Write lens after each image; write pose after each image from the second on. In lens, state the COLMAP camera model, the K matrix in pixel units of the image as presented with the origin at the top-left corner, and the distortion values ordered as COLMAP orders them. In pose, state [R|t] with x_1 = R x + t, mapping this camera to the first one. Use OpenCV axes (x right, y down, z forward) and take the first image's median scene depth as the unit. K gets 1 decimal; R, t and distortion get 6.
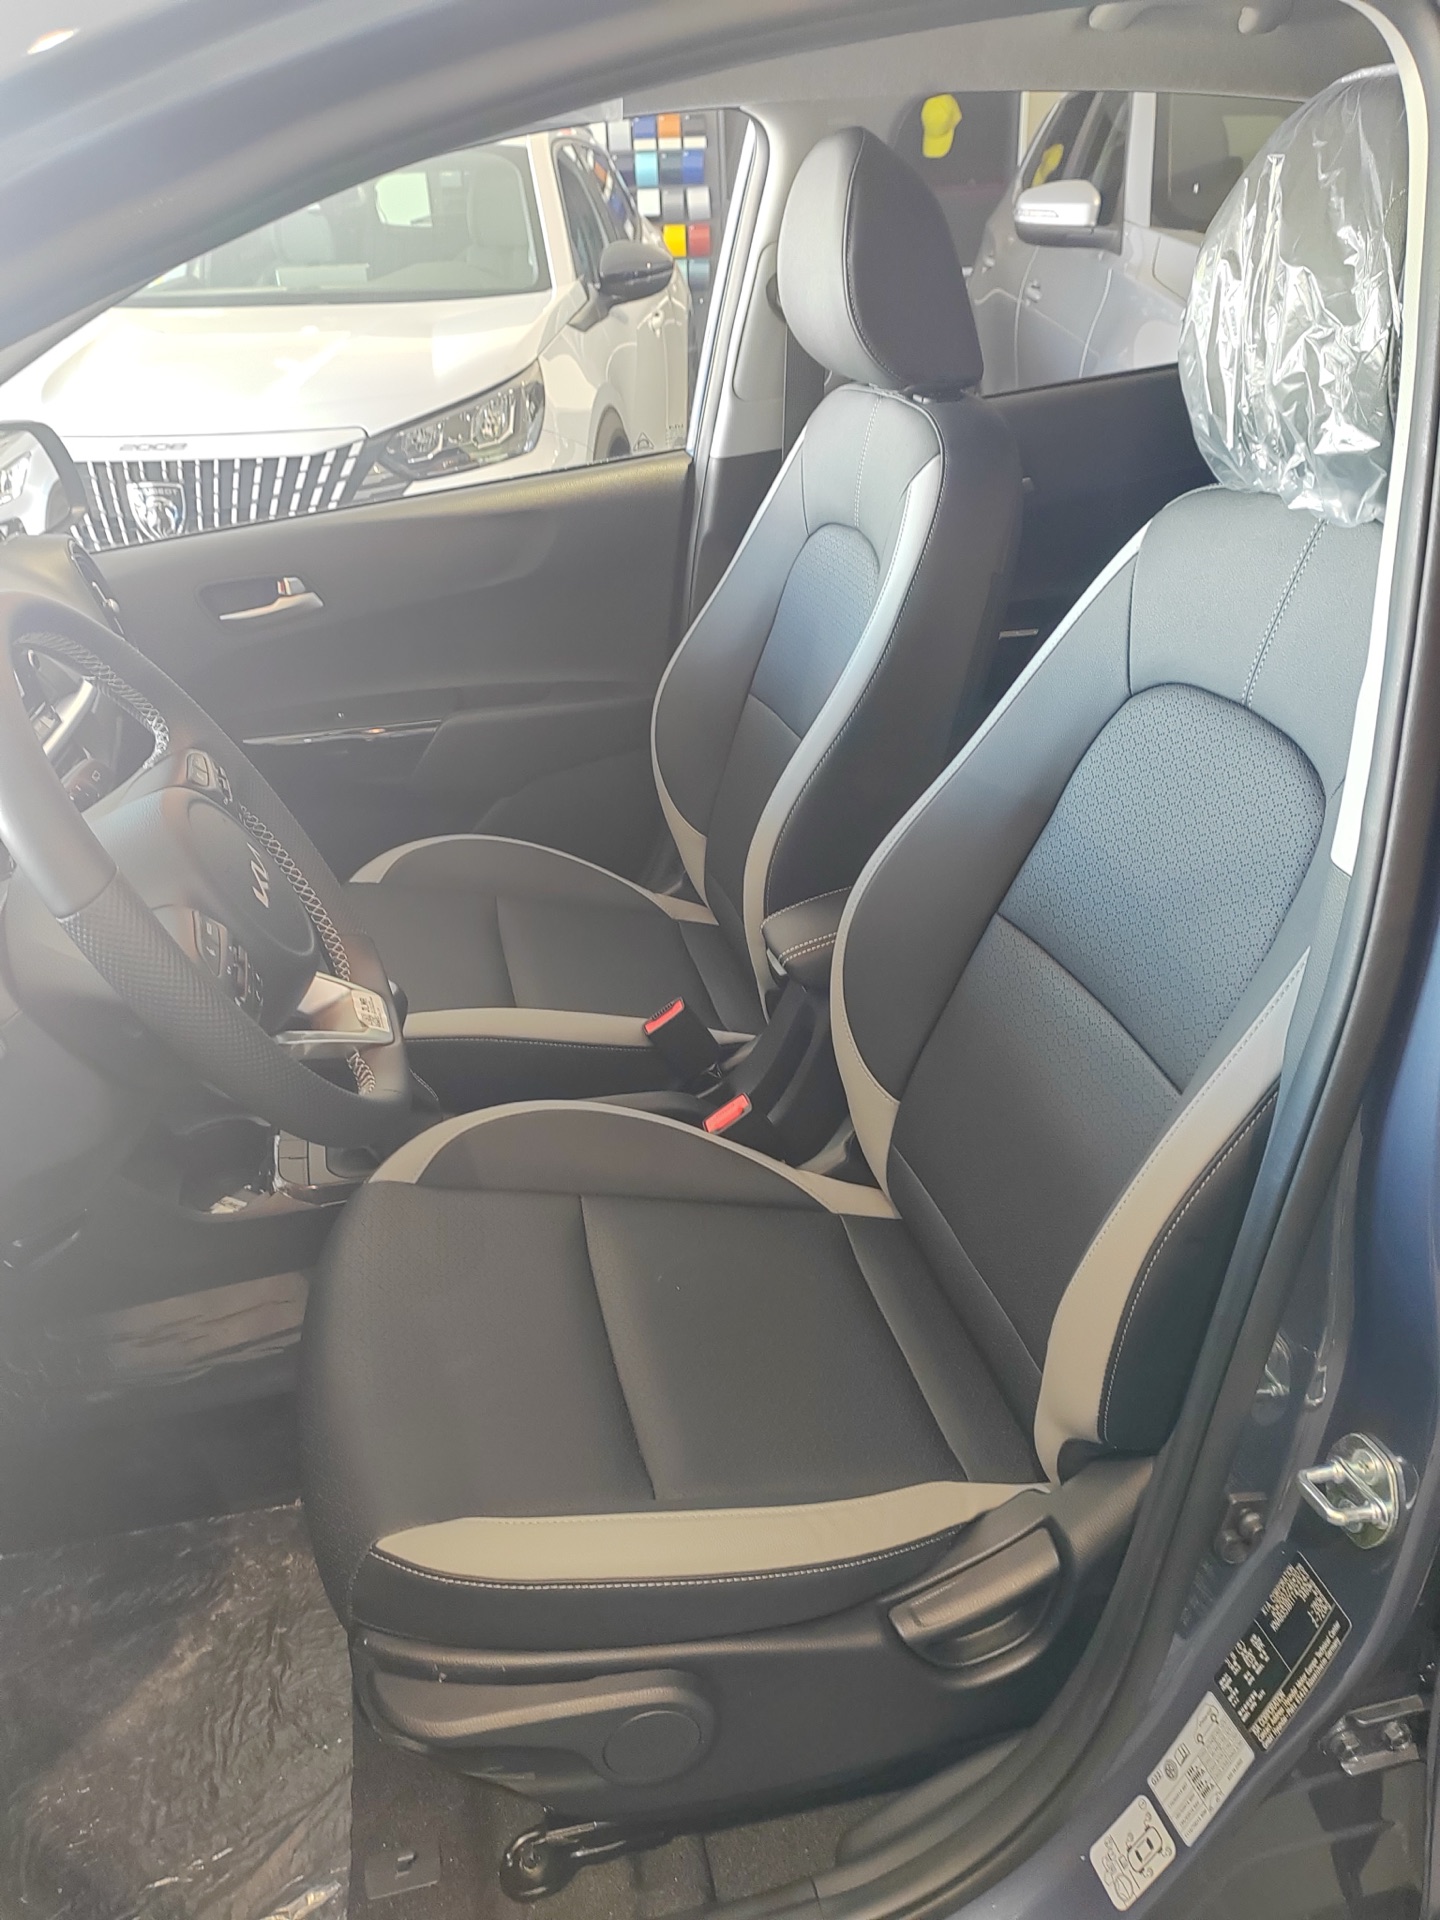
lens RADIAL K [[1457.0, 0, 719.3], [0, 1457.0, 971.8], [0, 0, 1]] dist [0.023062, -0.005163]
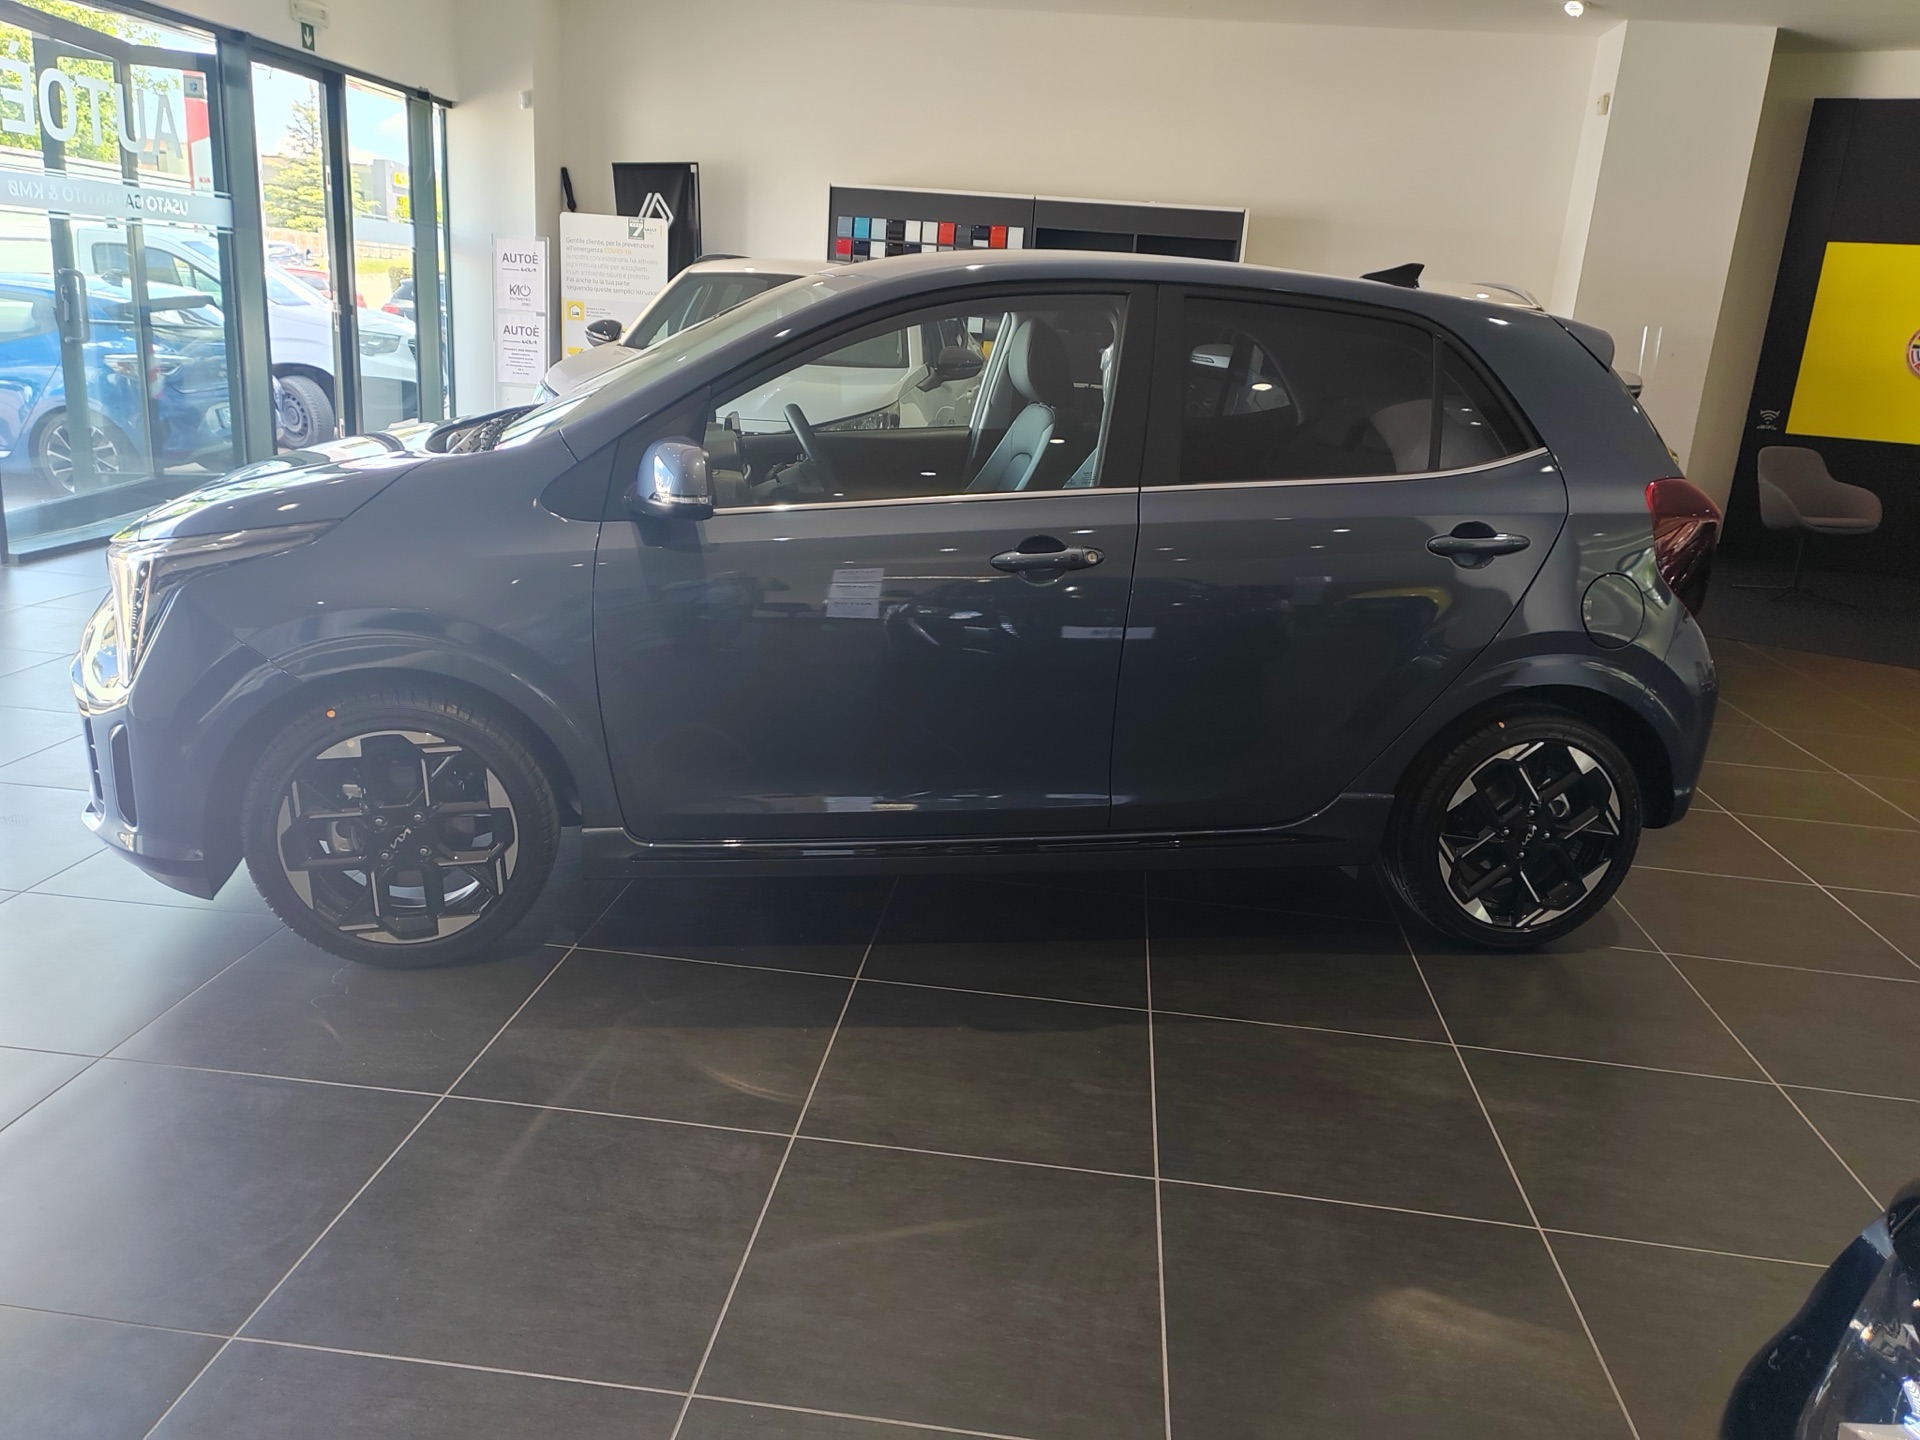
lens RADIAL K [[1457.0, 0, 963.1], [0, 1457.0, 712.2], [0, 0, 1]] dist [0.023062, -0.005163]
pose [[0.993195, 0.113157, -0.027550, 0.043631], [-0.116446, 0.968907, -0.218309, 0.312135], [0.001990, 0.220032, 0.975491, -0.619188]]
